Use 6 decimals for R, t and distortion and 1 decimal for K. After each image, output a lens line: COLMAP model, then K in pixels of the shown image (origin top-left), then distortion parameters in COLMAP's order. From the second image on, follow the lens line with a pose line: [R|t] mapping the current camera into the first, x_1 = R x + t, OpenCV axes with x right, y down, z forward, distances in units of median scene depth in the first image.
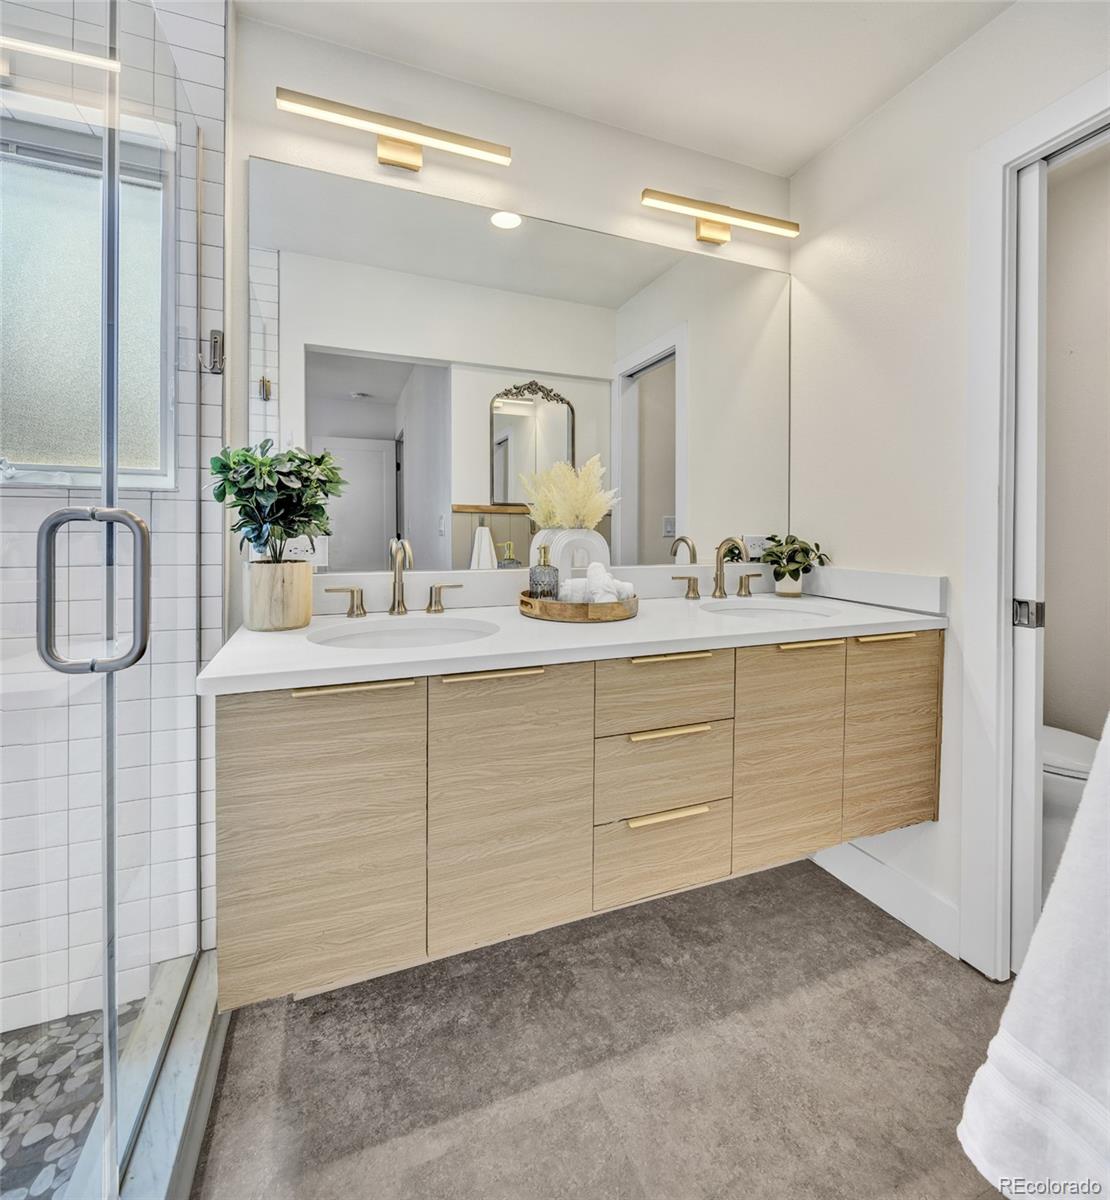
lens RADIAL K [[560.7, 0, 555.6], [0, 560.7, 523.8], [0, 0, 1]] dist [-0.001871, -0.000542]
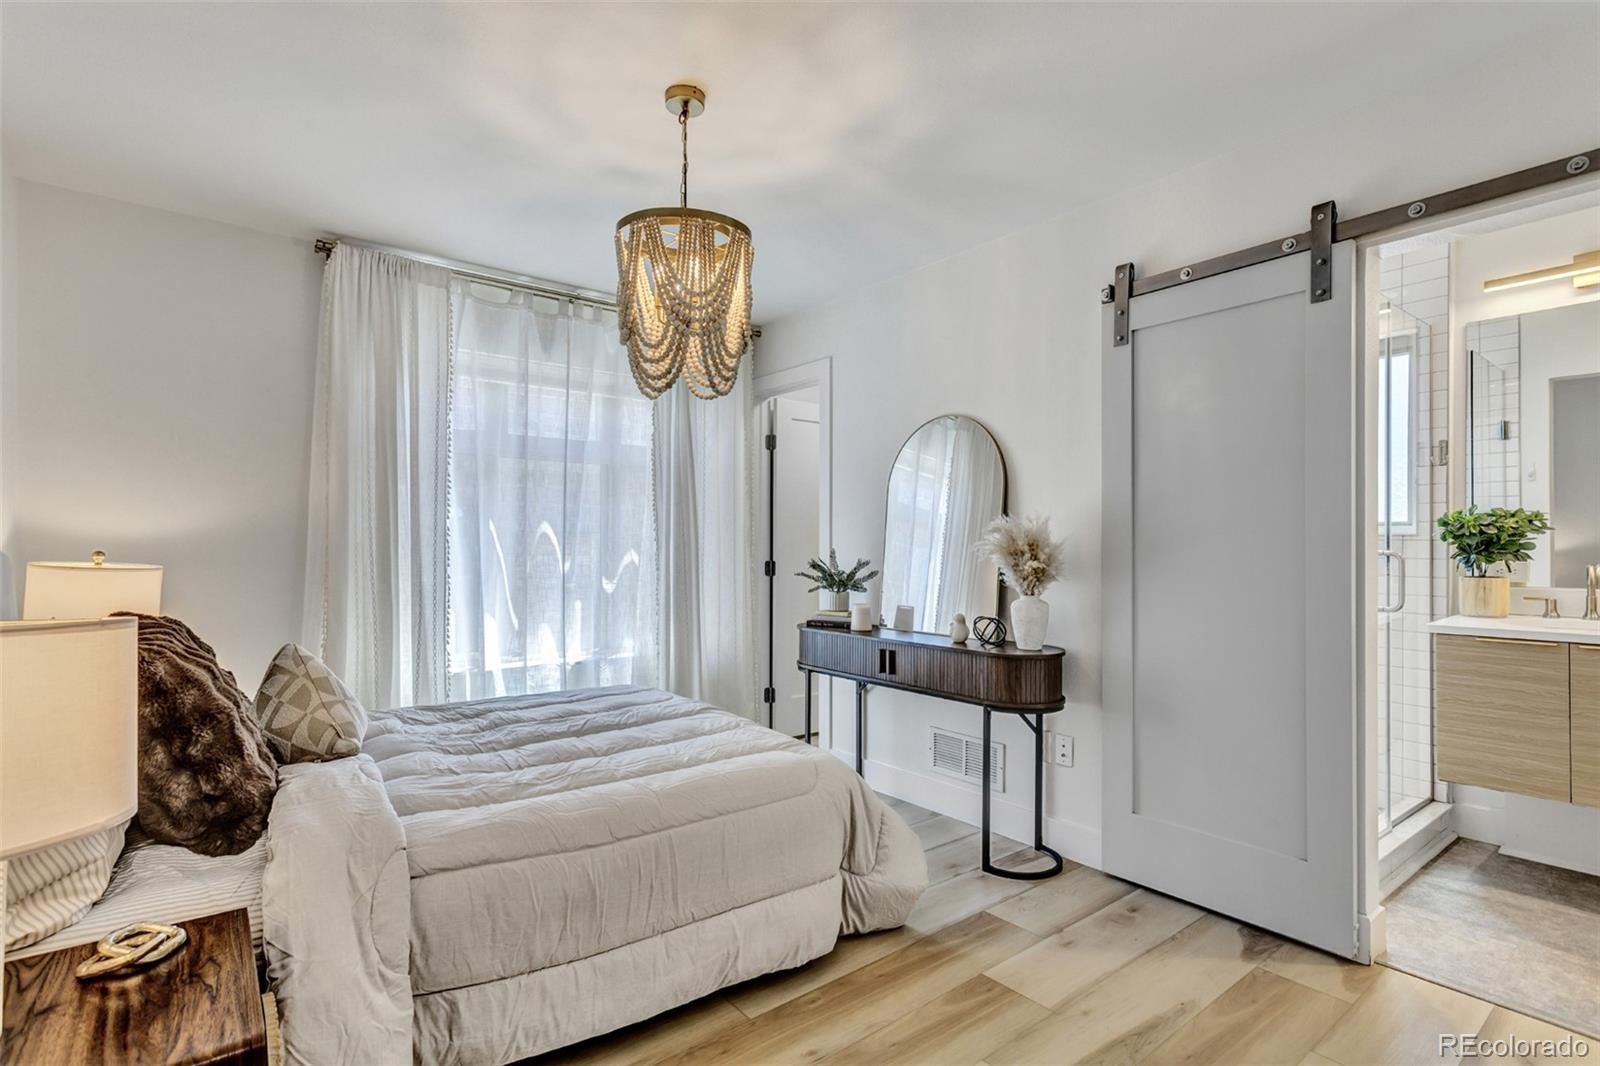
lens RADIAL K [[789.1, 0, 793.1], [0, 789.1, 543.7], [0, 0, 1]] dist [0.007851, 0.001683]
pose [[0.300579, -0.003437, -0.953751, 1.142683], [0.002487, 0.999993, -0.002820, -0.029952], [0.953754, -0.001524, 0.300585, -1.668196]]
